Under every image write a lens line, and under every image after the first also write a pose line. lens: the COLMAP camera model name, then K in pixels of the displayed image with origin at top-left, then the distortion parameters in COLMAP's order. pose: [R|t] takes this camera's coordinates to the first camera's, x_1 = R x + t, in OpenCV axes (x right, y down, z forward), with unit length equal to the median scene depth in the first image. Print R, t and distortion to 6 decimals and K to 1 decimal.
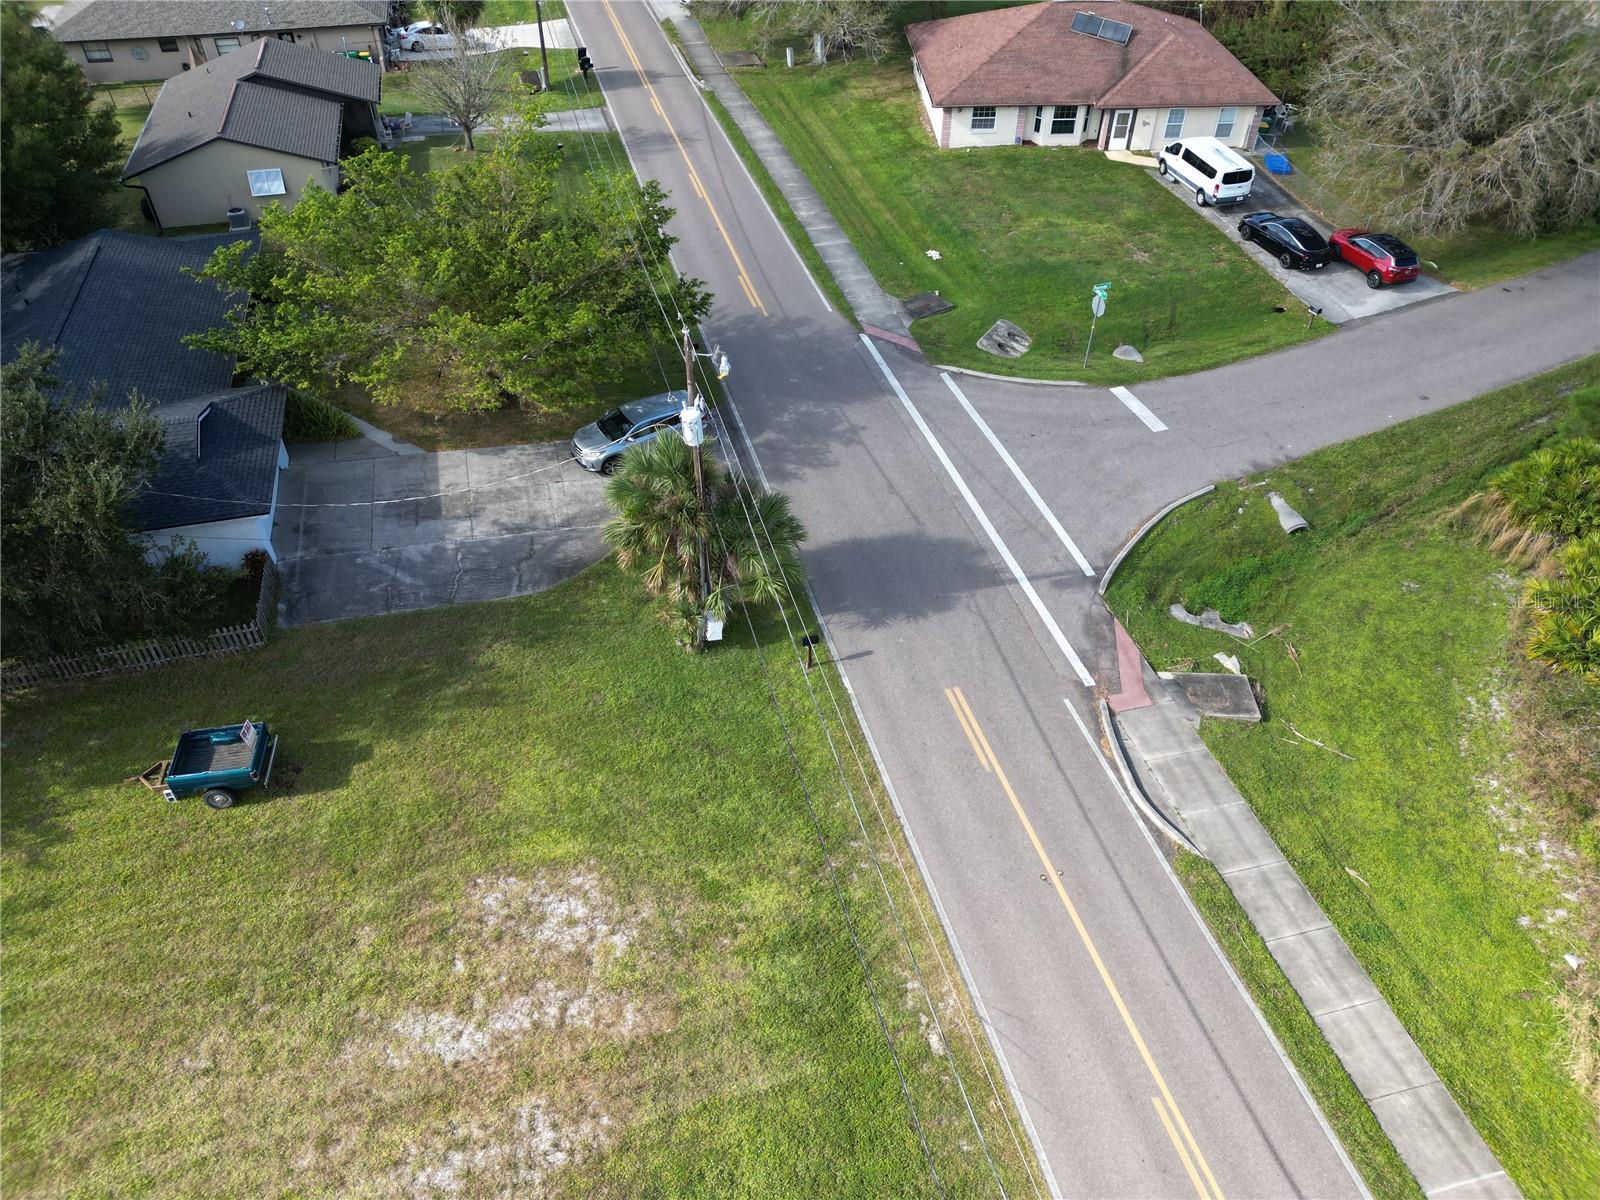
lens RADIAL K [[1121.7, 0, 796.1], [0, 1121.7, 602.6], [0, 0, 1]] dist [0.064034, -0.055350]
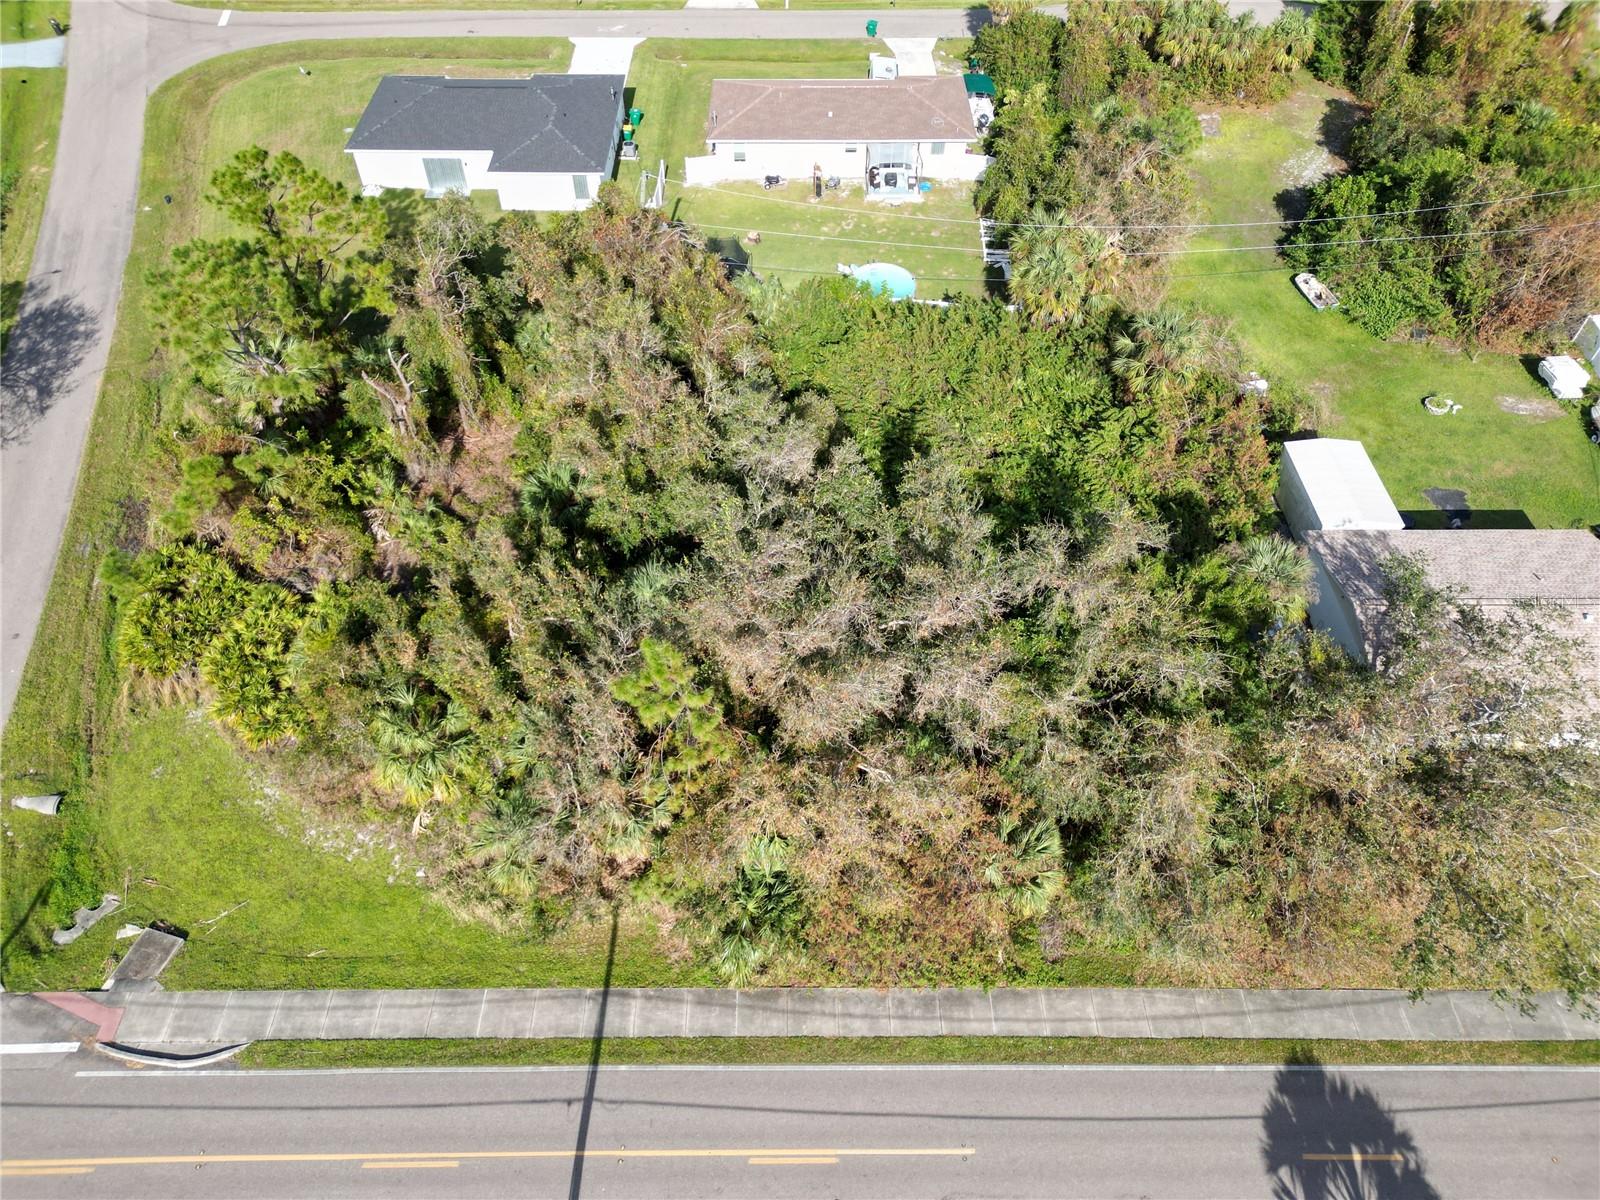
lens RADIAL K [[1121.7, 0, 802.7], [0, 1121.7, 596.8], [0, 0, 1]] dist [0.064034, -0.055350]
pose [[0.249098, -0.723012, 0.644363, 0.006610], [0.644234, 0.620484, 0.447171, -0.273589], [-0.723127, 0.303731, 0.620350, -0.495892]]
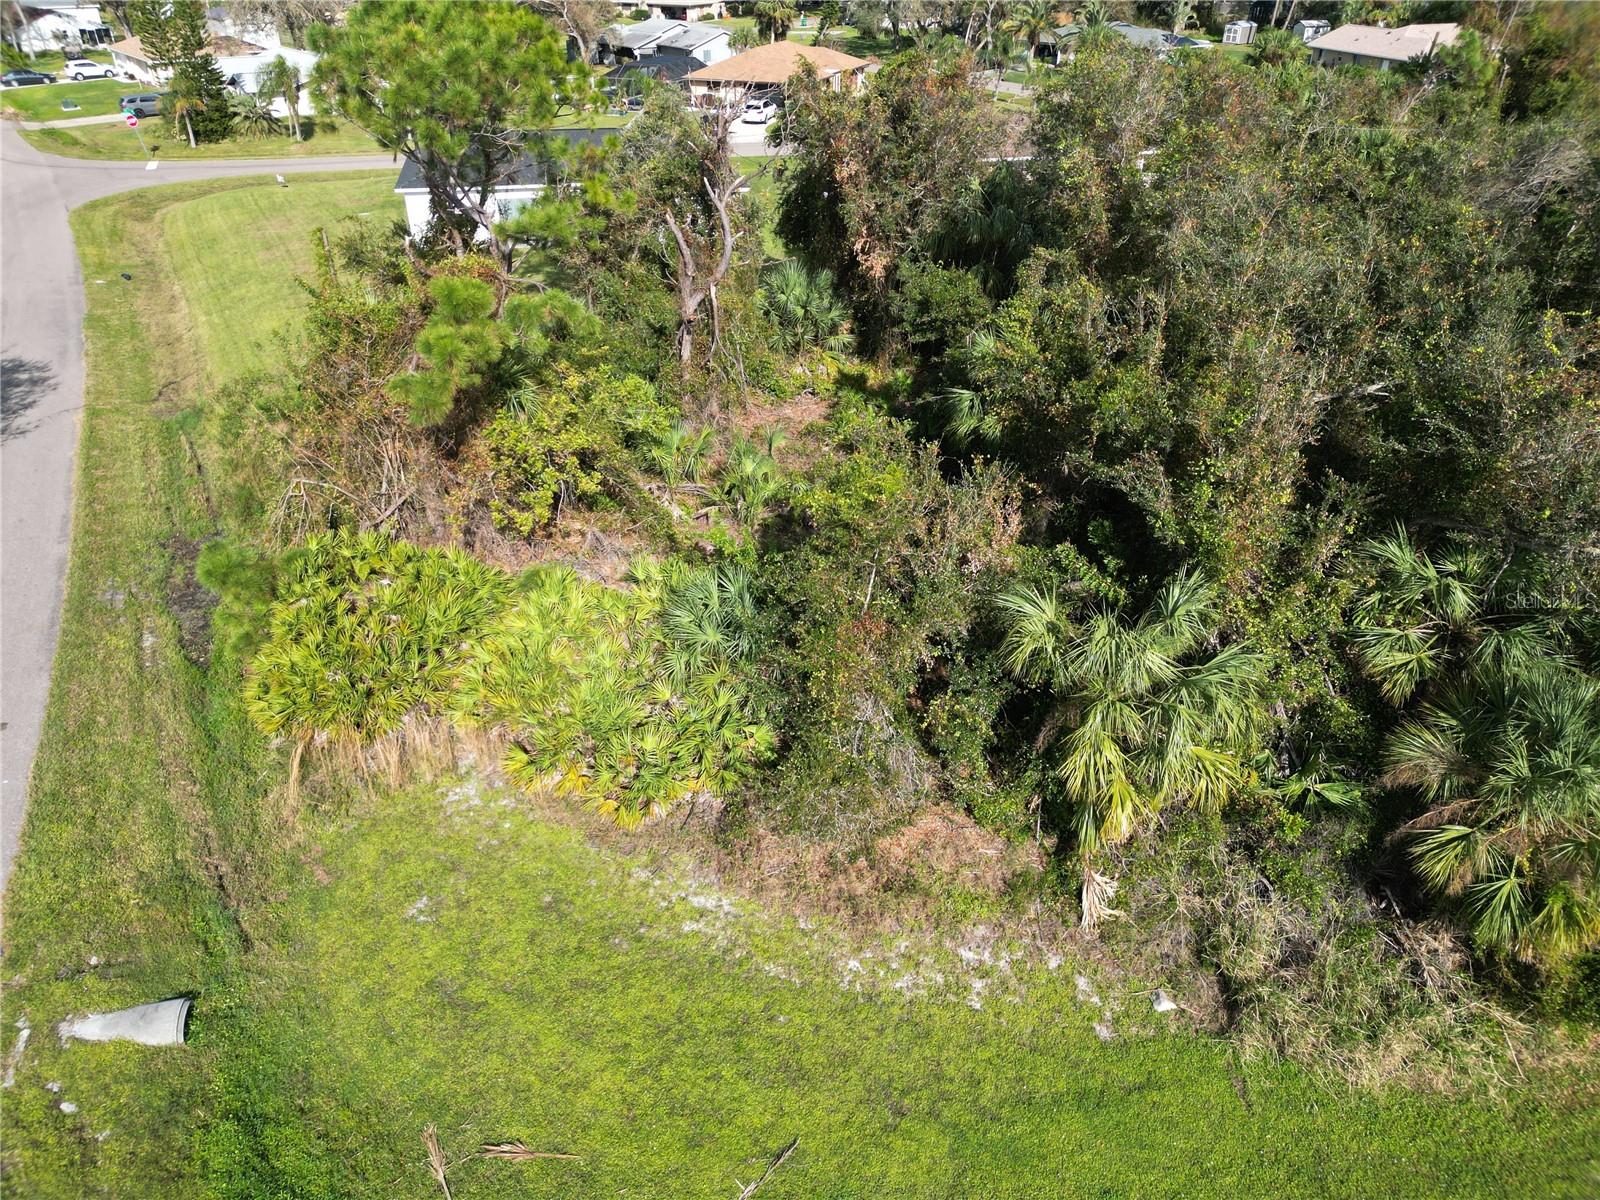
lens RADIAL K [[1121.7, 0, 801.5], [0, 1121.7, 599.1], [0, 0, 1]] dist [0.064034, -0.055350]
pose [[0.036049, -0.513403, 0.857390, 0.140501], [0.663335, 0.653986, 0.363715, -0.212877], [-0.747454, 0.555625, 0.364133, 0.592990]]
